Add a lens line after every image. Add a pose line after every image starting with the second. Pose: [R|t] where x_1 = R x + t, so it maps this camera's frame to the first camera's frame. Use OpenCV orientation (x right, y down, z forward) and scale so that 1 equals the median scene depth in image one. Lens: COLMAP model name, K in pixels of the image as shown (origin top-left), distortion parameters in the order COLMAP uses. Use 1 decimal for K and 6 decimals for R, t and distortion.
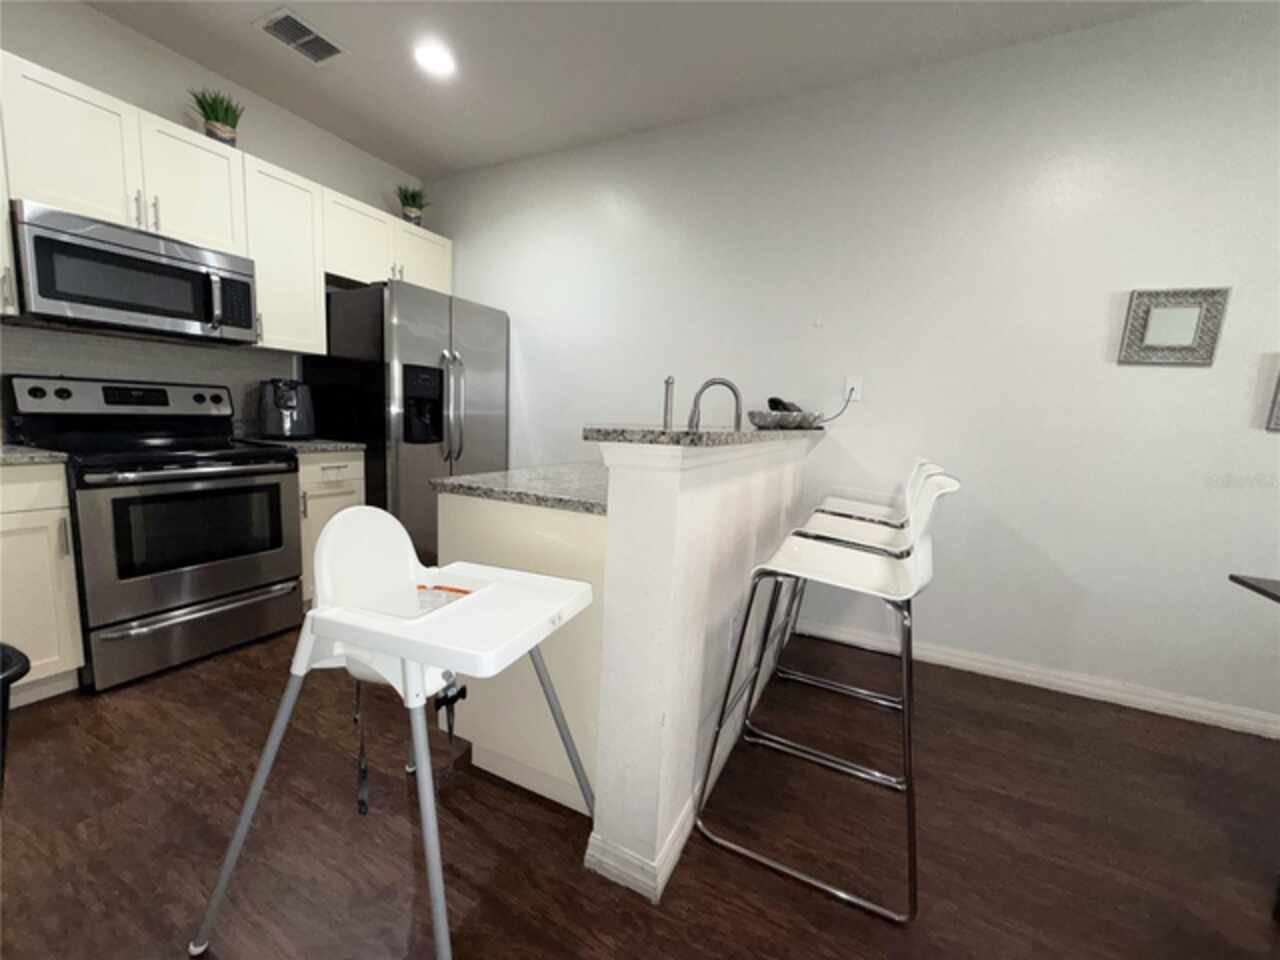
lens RADIAL K [[512.2, 0, 638.0], [0, 512.2, 477.7], [0, 0, 1]] dist [0.000491, 0.000425]
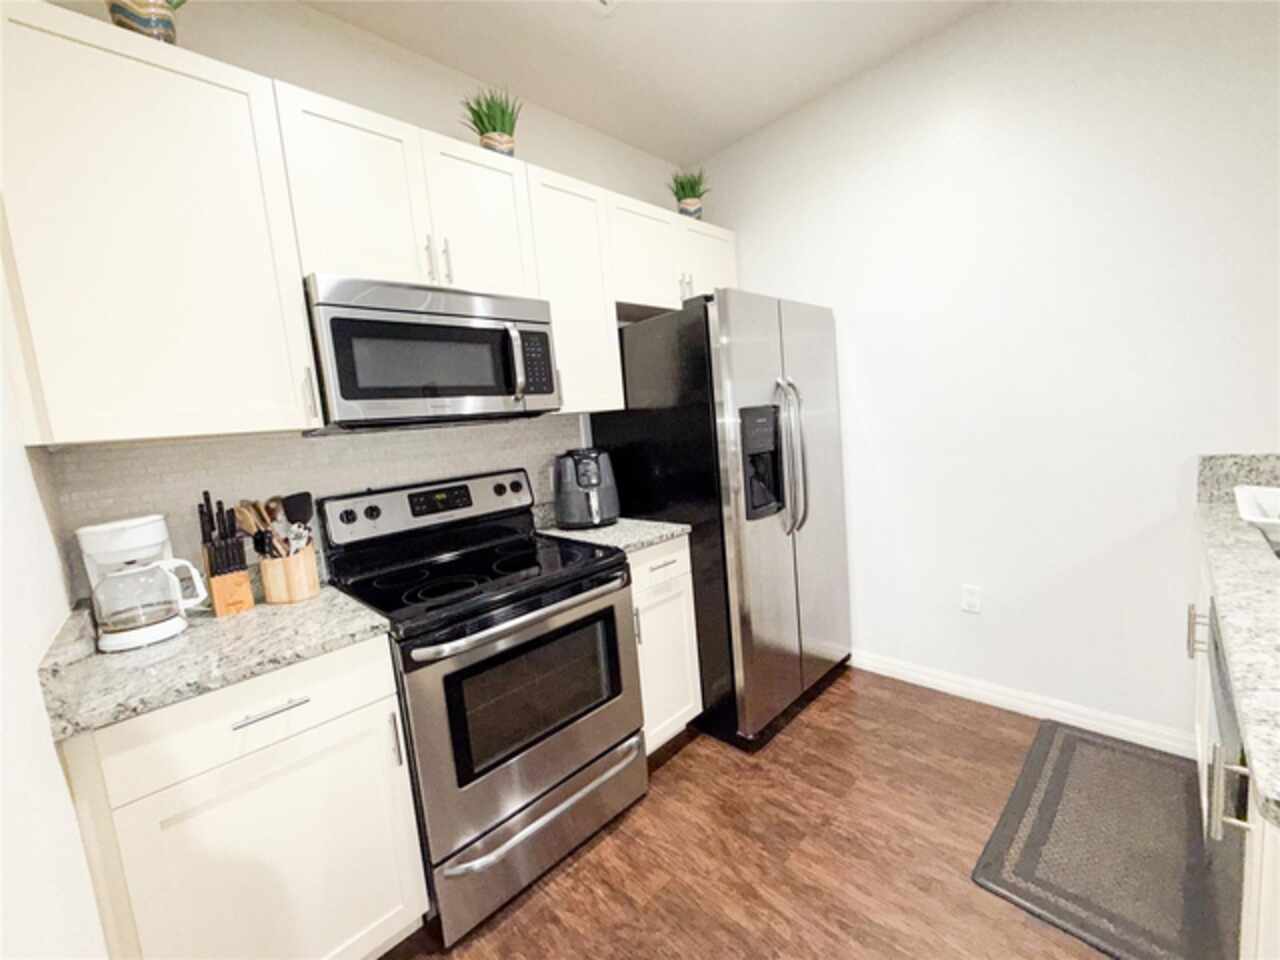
lens RADIAL K [[512.2, 0, 638.0], [0, 512.2, 477.7], [0, 0, 1]] dist [0.000491, 0.000425]
pose [[0.935913, -0.094302, -0.339373, -0.397670], [0.091858, 0.995500, -0.023297, -0.138623], [0.340042, -0.009371, 0.940363, 0.339140]]
